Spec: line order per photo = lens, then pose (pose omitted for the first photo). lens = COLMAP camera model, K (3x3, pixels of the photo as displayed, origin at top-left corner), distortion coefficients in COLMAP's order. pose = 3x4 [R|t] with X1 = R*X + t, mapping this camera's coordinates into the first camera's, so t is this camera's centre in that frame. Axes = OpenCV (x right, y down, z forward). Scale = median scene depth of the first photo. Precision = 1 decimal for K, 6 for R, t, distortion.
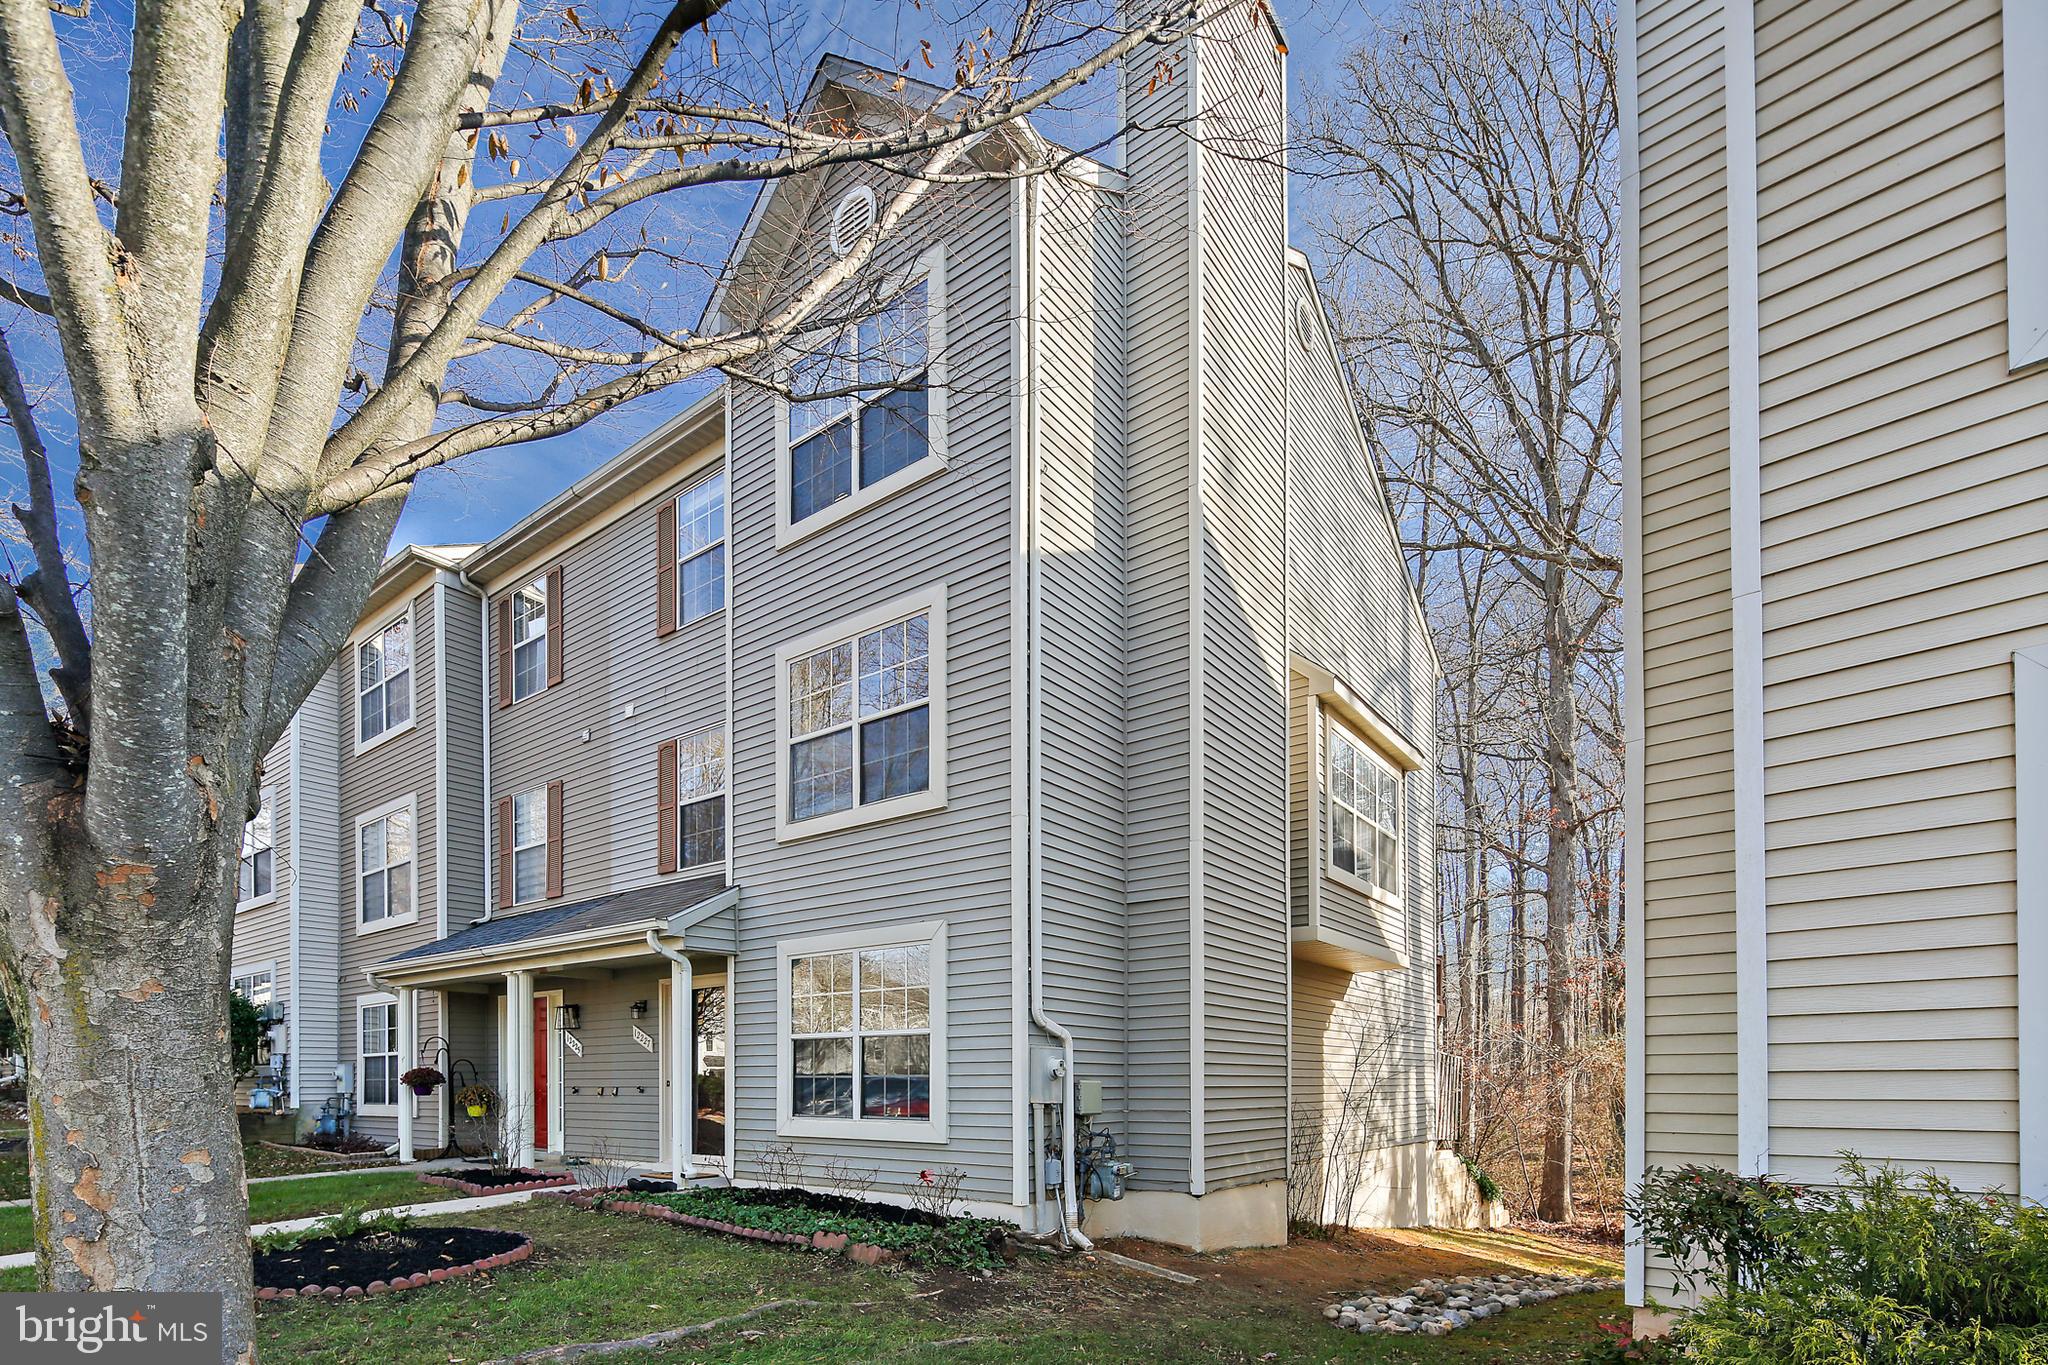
lens RADIAL K [[1028.4, 0, 967.8], [0, 1028.4, 793.0], [0, 0, 1]] dist [0.000510, -0.000344]
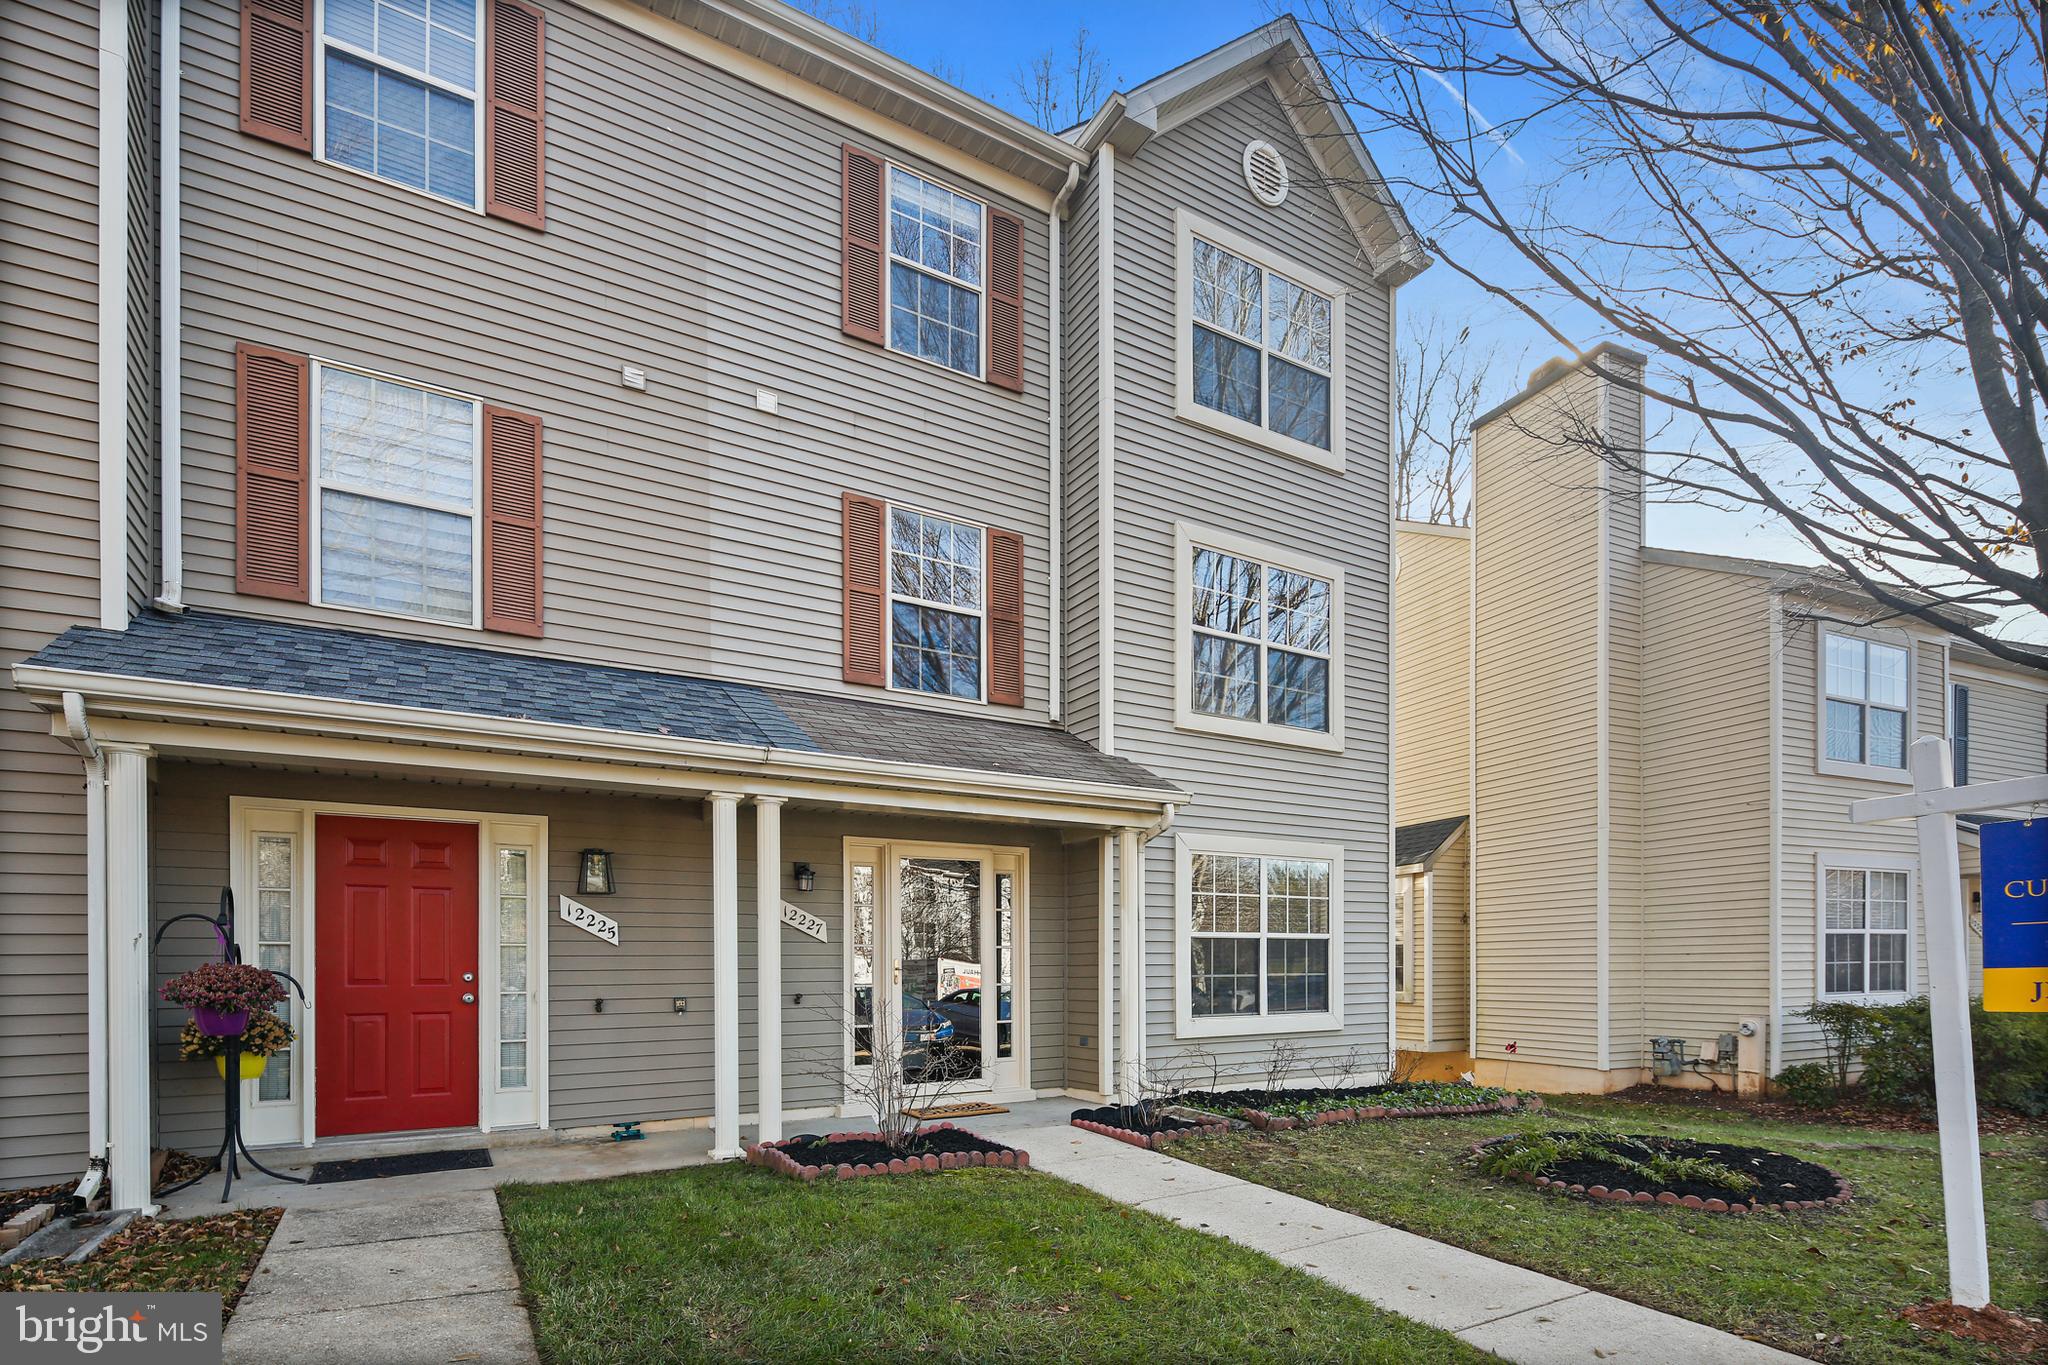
lens RADIAL K [[1011.1, 0, 1028.6], [0, 1011.1, 702.9], [0, 0, 1]] dist [-0.000528, -0.001861]
pose [[0.311992, 0.236771, 0.920109, -1.086171], [-0.250513, 0.954679, -0.160722, 0.210341], [-0.916463, -0.180356, 0.357166, 0.802671]]
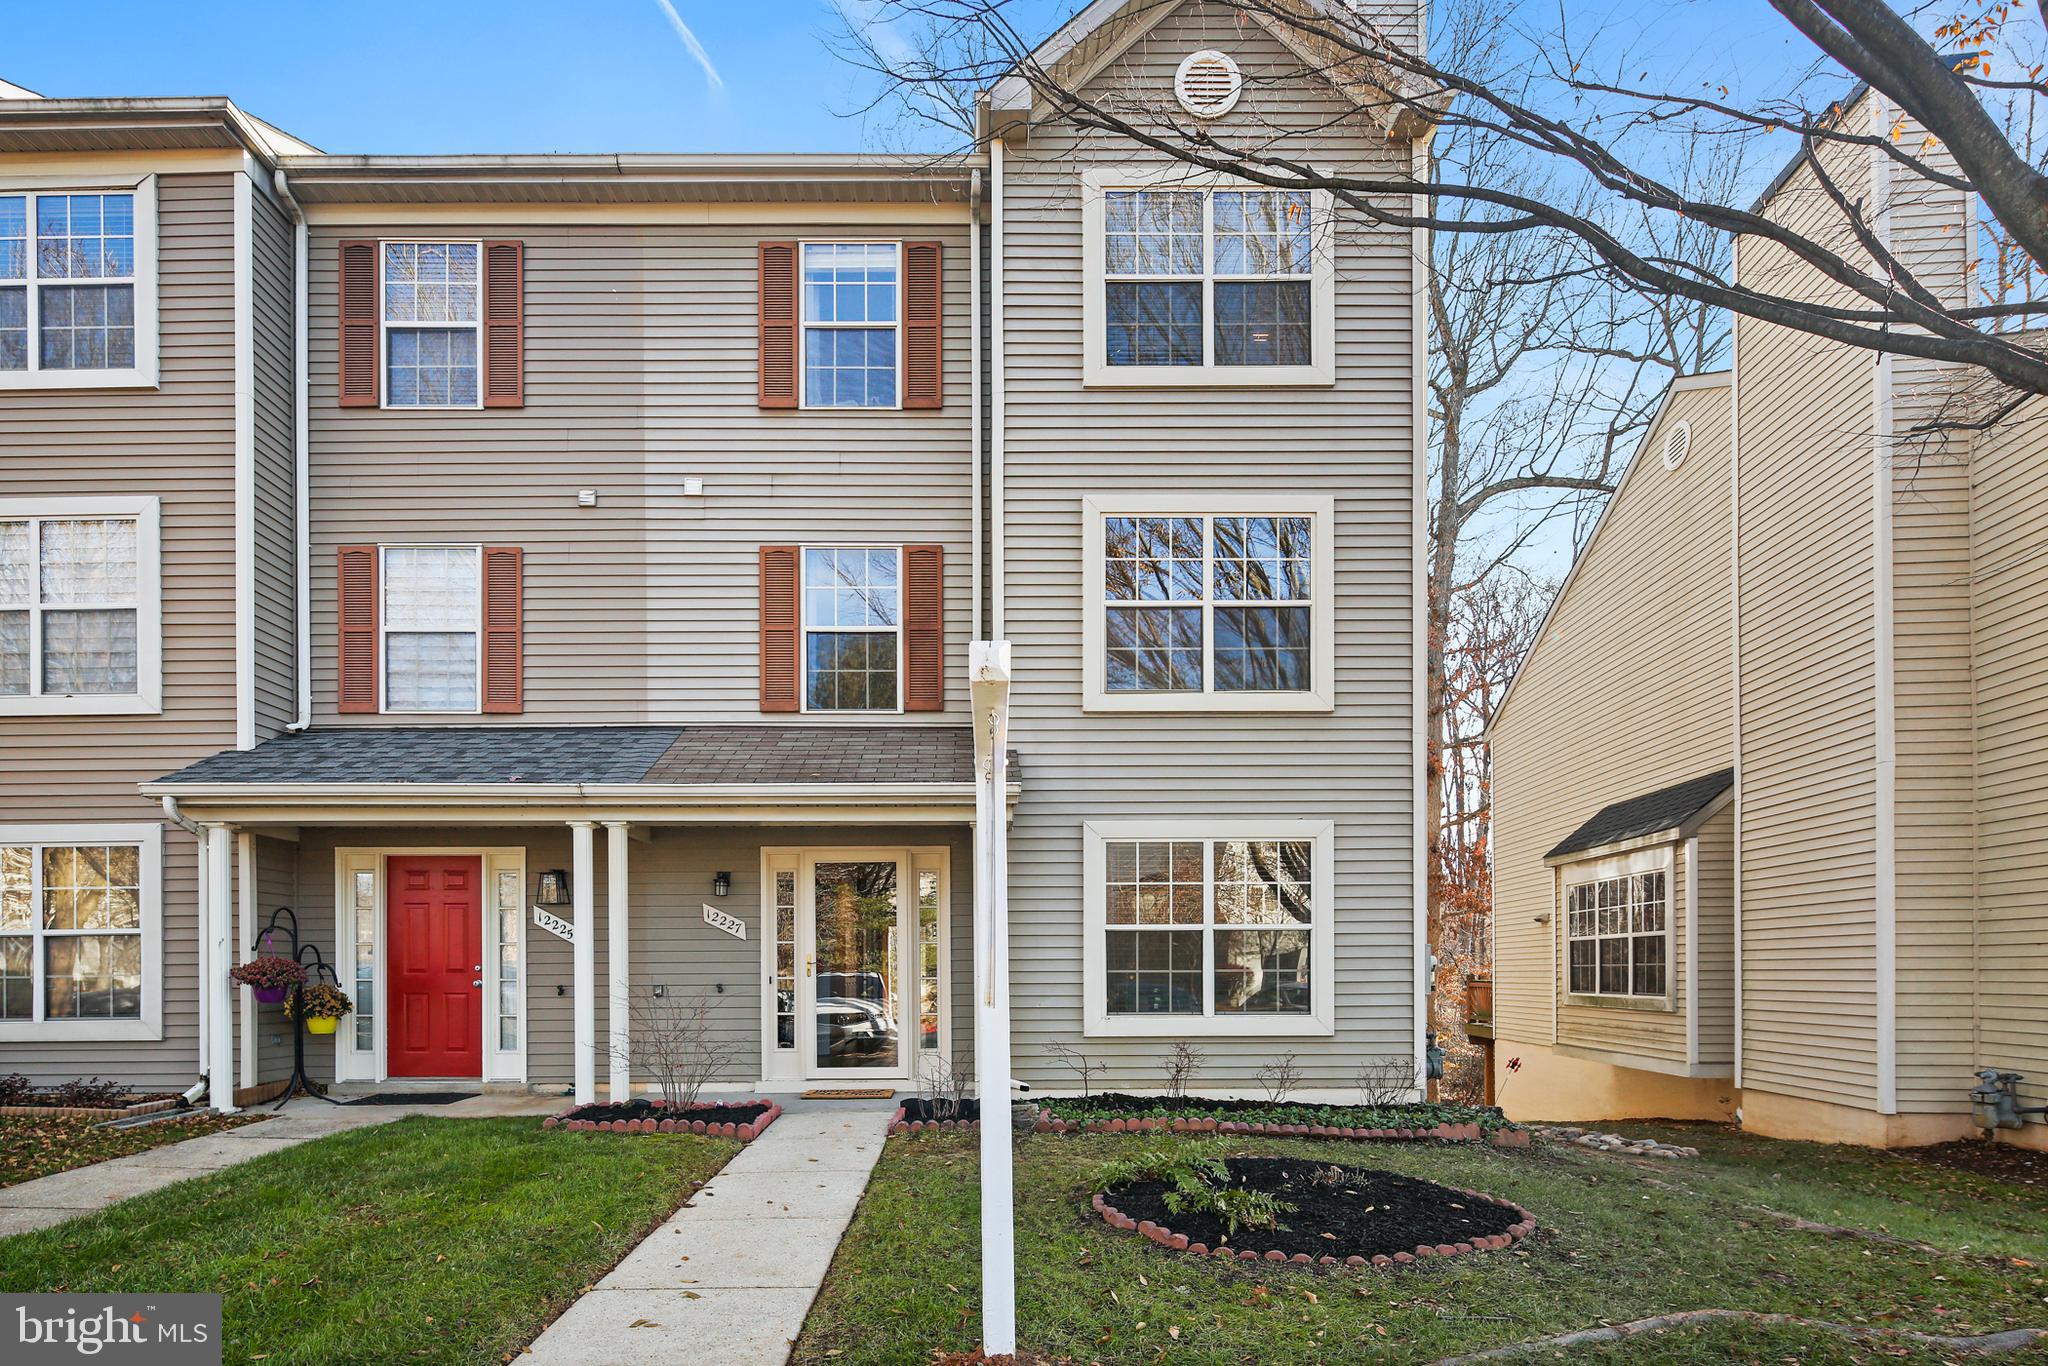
lens RADIAL K [[1056.6, 0, 1022.3], [0, 1056.6, 674.6], [0, 0, 1]] dist [-0.000008, -0.000107]
pose [[0.764302, 0.170671, 0.621863, -0.811978], [-0.170428, 0.983513, -0.060462, 0.082882], [-0.621930, -0.059772, 0.780789, 0.316672]]
